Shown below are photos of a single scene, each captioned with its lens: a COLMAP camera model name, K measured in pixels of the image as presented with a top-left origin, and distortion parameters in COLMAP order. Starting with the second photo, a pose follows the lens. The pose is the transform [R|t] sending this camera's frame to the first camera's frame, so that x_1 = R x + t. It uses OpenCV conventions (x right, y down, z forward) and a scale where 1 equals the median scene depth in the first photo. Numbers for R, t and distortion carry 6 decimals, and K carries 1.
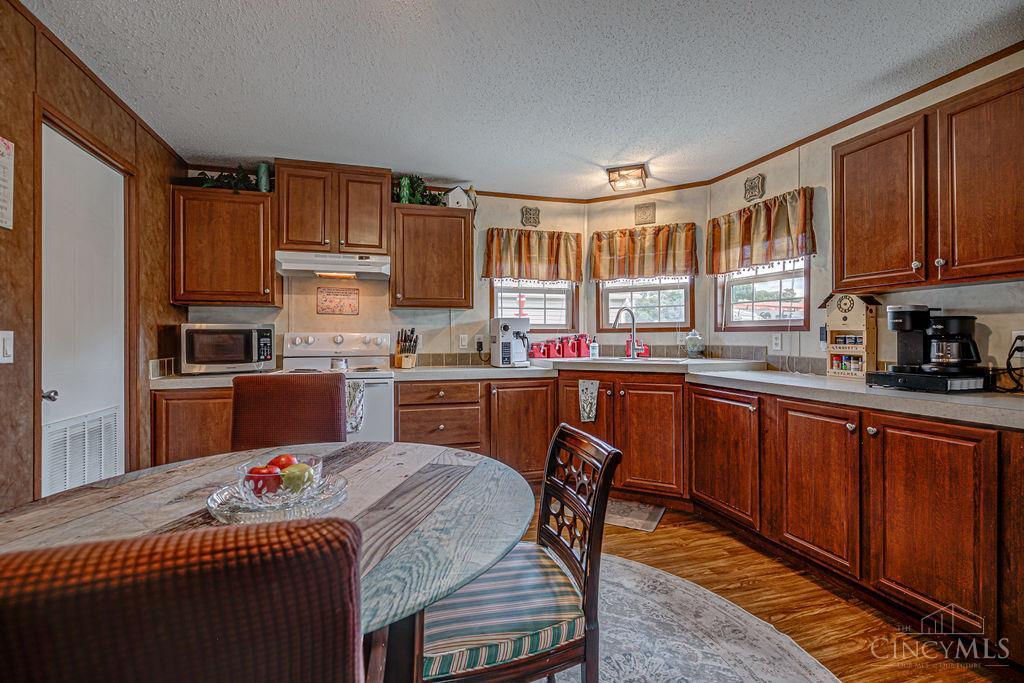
lens RADIAL K [[471.6, 0, 511.7], [0, 471.6, 336.2], [0, 0, 1]] dist [-0.003535, -0.000871]
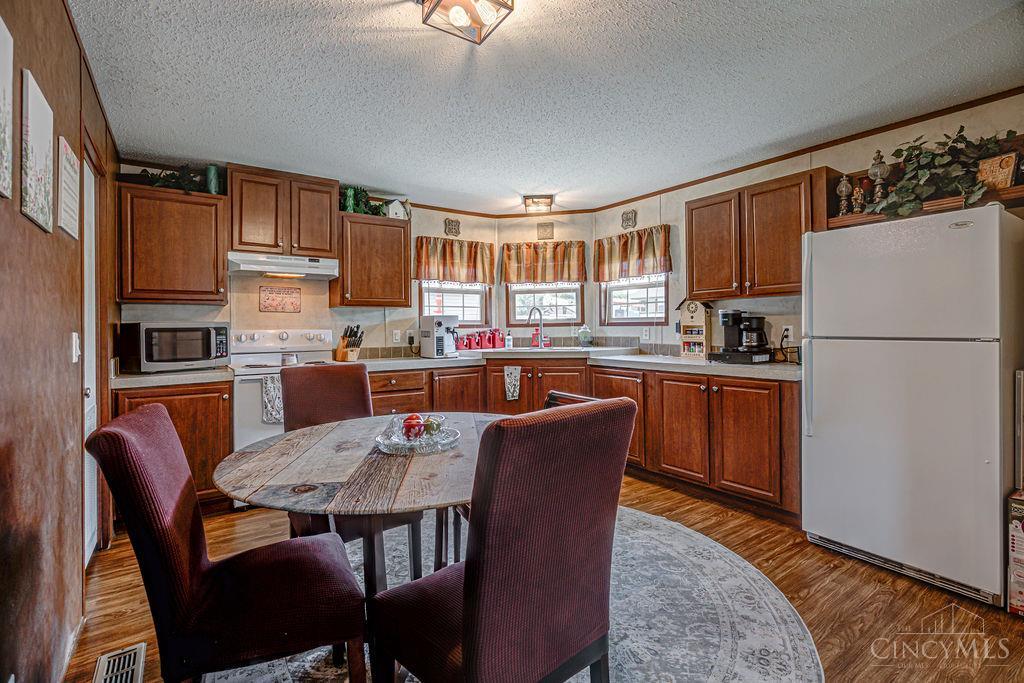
lens RADIAL K [[475.8, 0, 513.6], [0, 475.8, 324.2], [0, 0, 1]] dist [-0.001503, -0.000472]
pose [[0.949553, -0.005833, 0.313551, -0.226105], [0.008792, 0.999929, -0.008026, -0.006602], [-0.313482, 0.010378, 0.949537, -0.186243]]
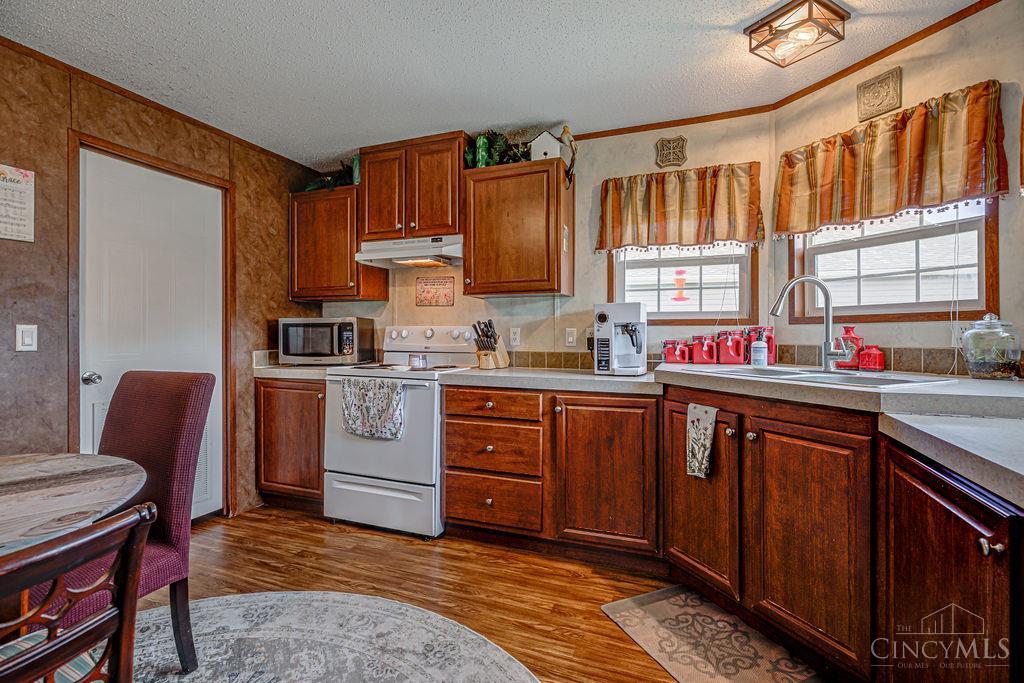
lens RADIAL K [[475.1, 0, 509.5], [0, 475.1, 332.0], [0, 0, 1]] dist [-0.002930, -0.000699]
pose [[0.786032, 0.002933, -0.618178, 0.342497], [-0.001092, 0.999994, 0.003357, 0.001116], [0.618184, -0.001964, 0.786031, 0.399360]]
